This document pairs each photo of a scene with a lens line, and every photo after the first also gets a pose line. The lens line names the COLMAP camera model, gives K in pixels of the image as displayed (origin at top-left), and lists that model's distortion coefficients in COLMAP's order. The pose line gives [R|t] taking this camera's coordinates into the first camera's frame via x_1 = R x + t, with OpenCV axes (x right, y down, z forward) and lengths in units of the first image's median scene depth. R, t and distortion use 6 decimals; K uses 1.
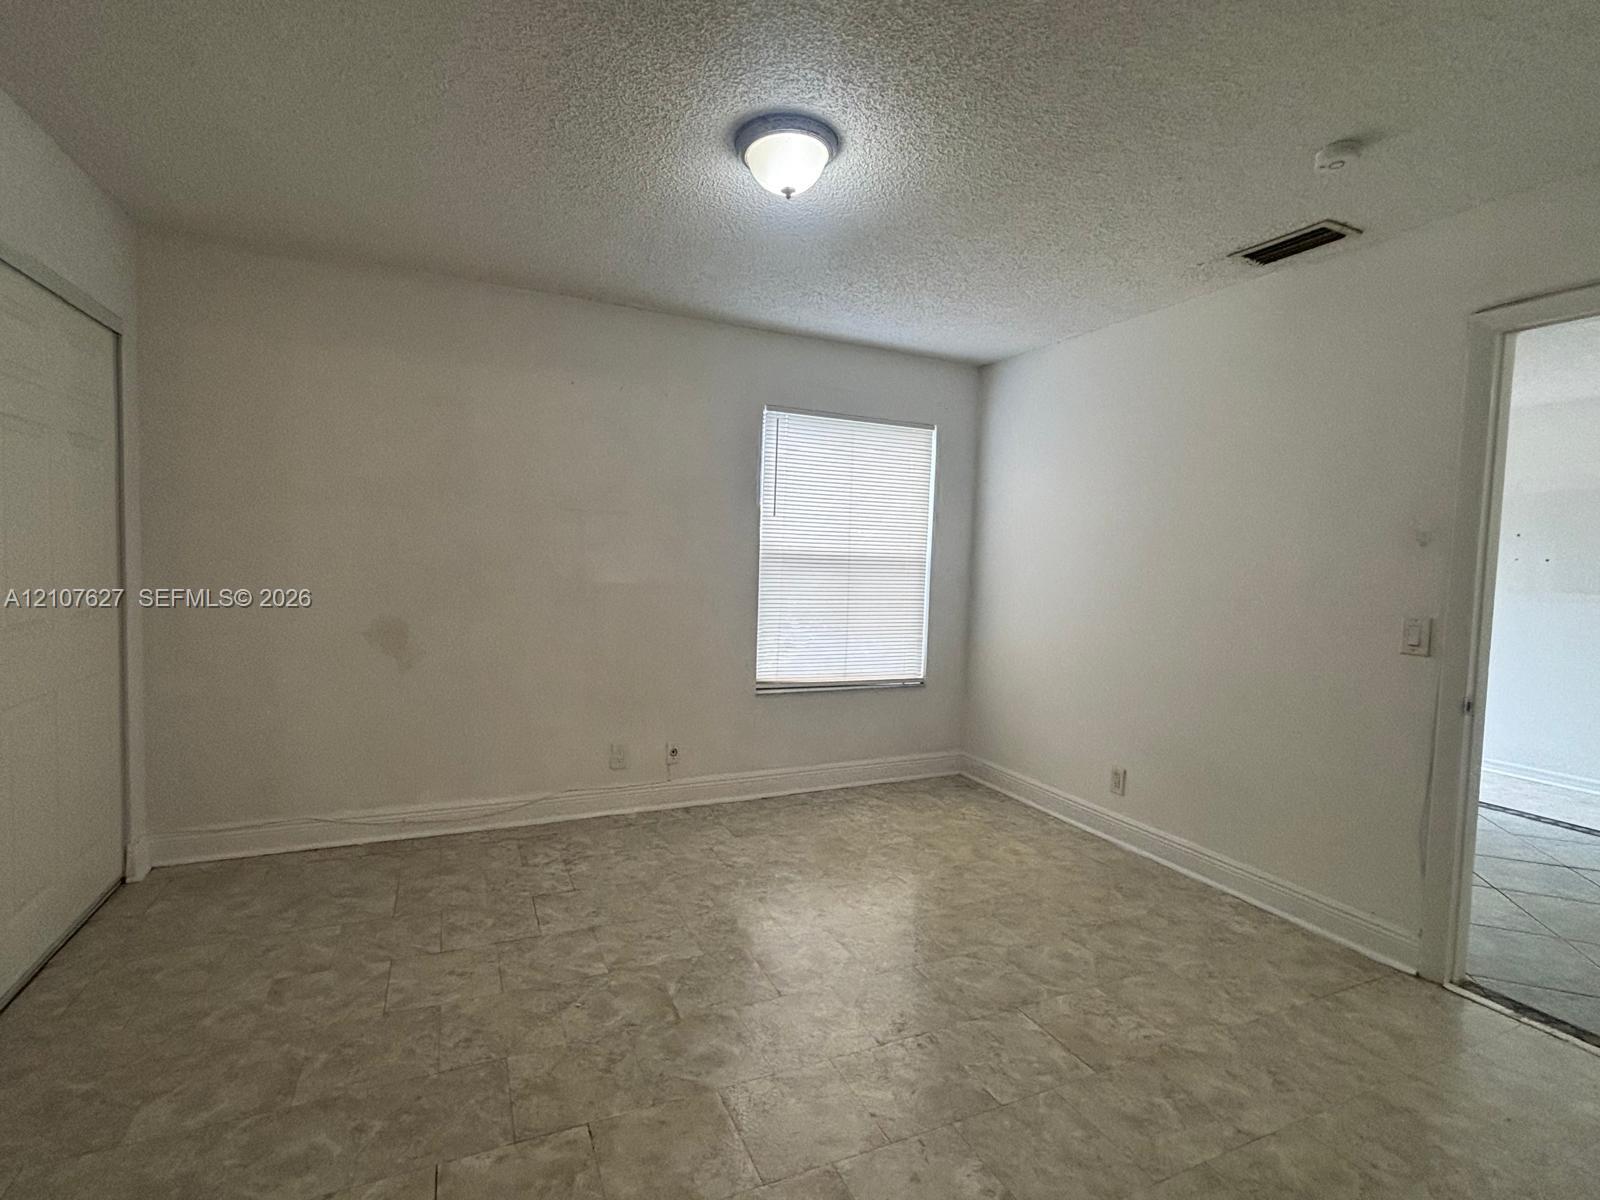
lens RADIAL K [[749.8, 0, 798.7], [0, 749.8, 593.6], [0, 0, 1]] dist [0.005079, -0.001668]
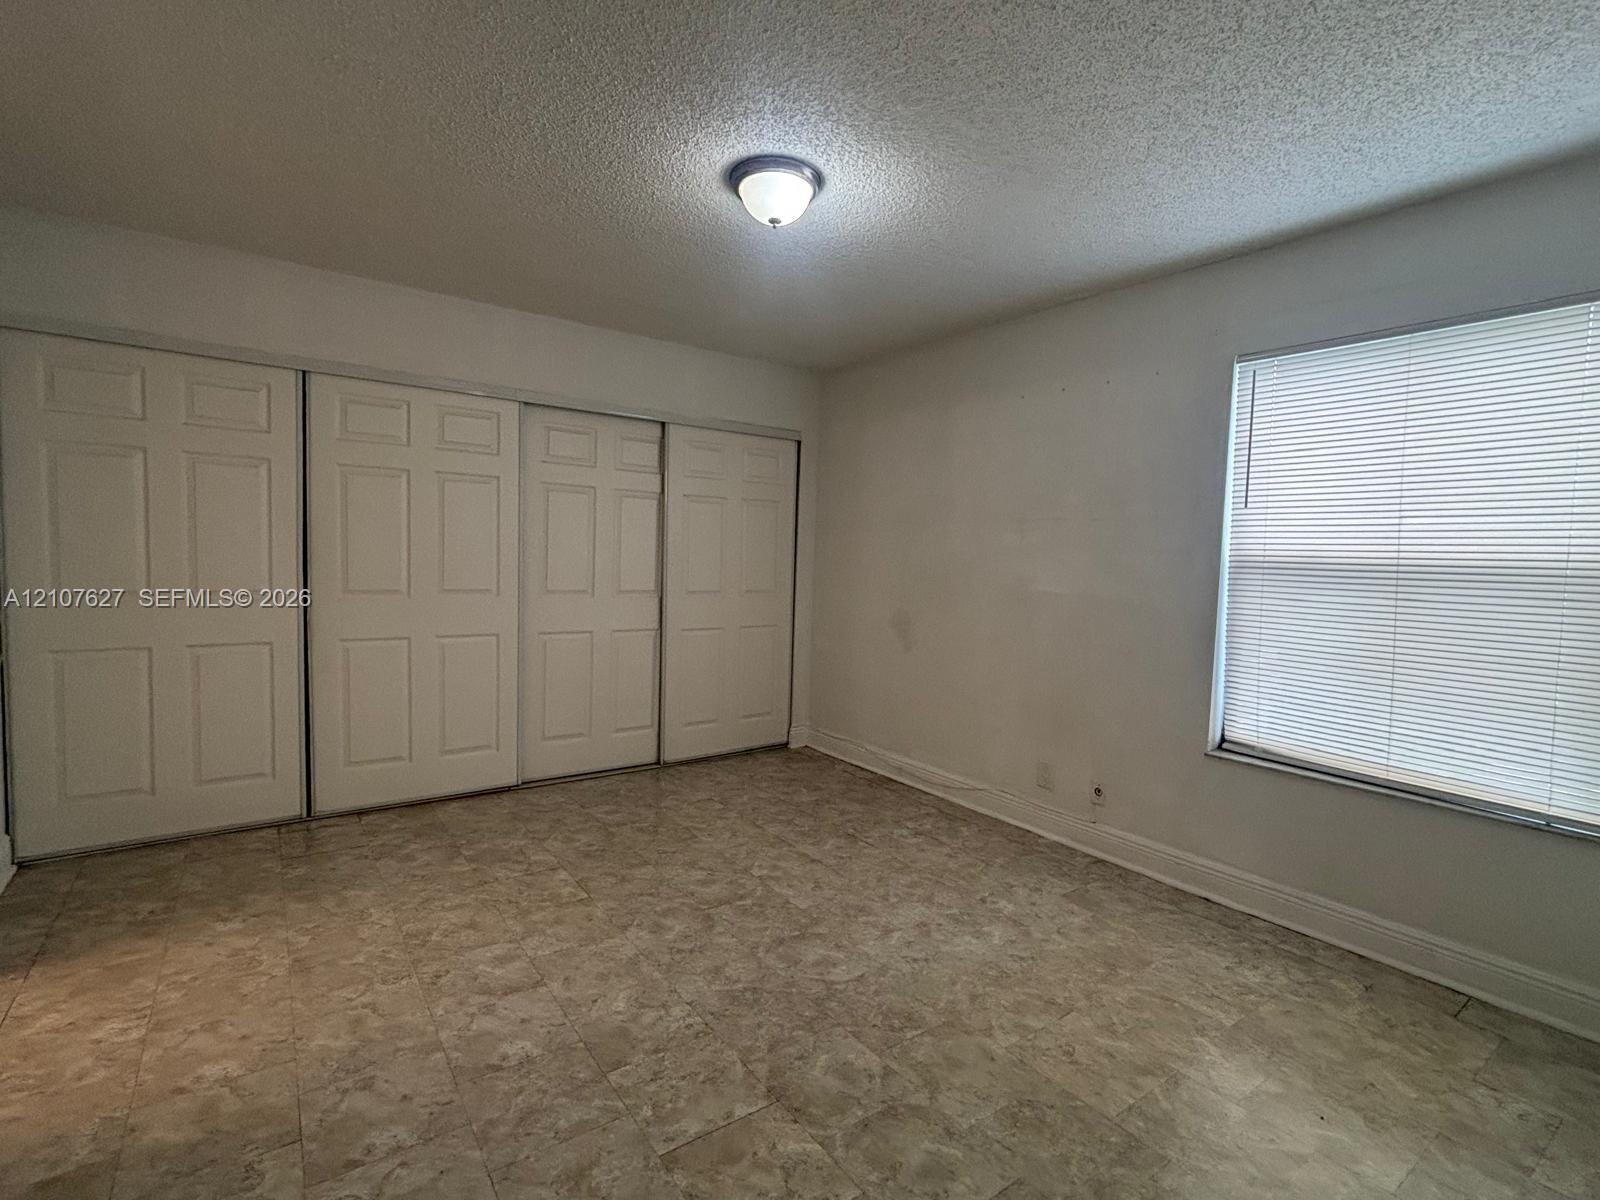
lens RADIAL K [[749.8, 0, 800.9], [0, 749.8, 606.5], [0, 0, 1]] dist [0.005079, -0.001668]
pose [[0.209901, 0.046850, -0.976599, 0.746352], [-0.080027, 0.996323, 0.030596, -0.001545], [0.974442, 0.071732, 0.212879, 0.575677]]
